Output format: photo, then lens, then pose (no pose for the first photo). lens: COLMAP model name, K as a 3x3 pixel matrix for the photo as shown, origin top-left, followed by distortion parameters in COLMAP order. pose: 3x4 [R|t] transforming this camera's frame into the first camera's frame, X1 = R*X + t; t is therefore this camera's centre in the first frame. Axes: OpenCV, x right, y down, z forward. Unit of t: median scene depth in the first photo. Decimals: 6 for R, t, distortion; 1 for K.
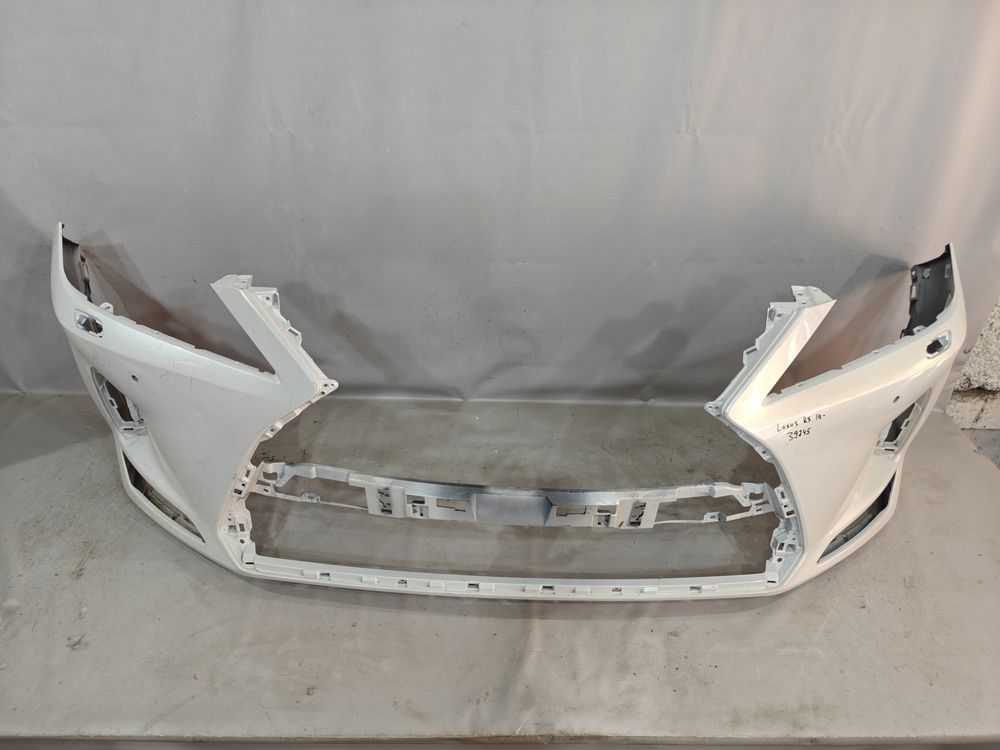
lens RADIAL K [[680.0, 0, 497.0], [0, 680.0, 369.9], [0, 0, 1]] dist [0.041677, -0.047819]
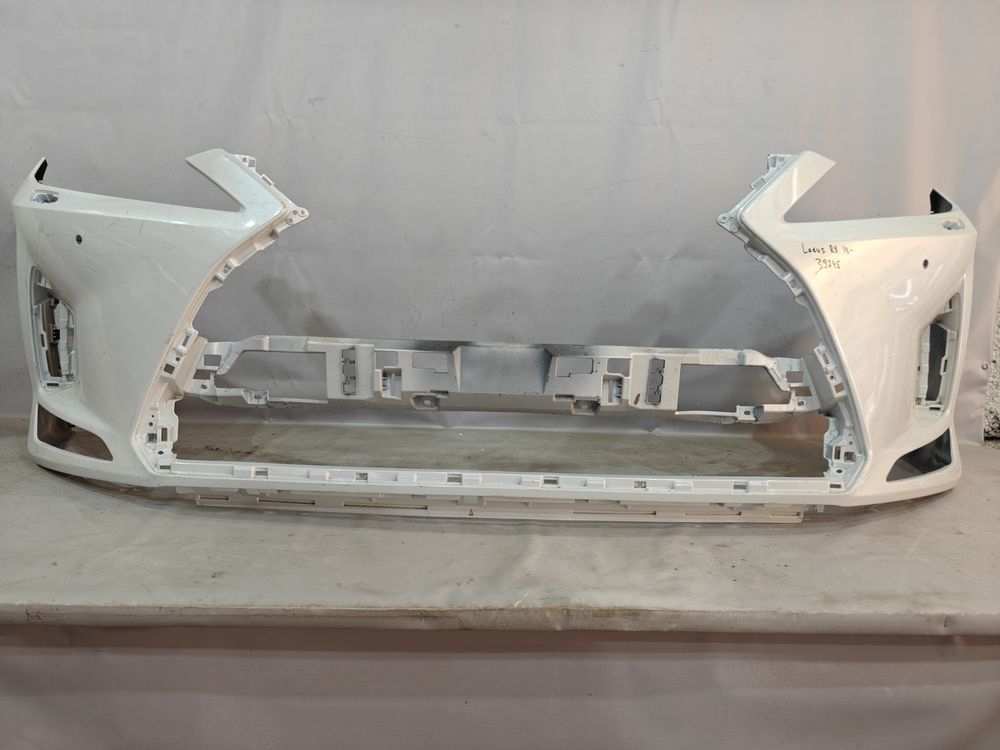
lens RADIAL K [[680.0, 0, 498.4], [0, 680.0, 370.4], [0, 0, 1]] dist [0.041677, -0.047819]
pose [[0.999627, 0.005804, 0.026688, -0.006101], [0.006756, 0.894228, -0.447561, 0.551059], [-0.026463, 0.447574, 0.893855, 0.256473]]
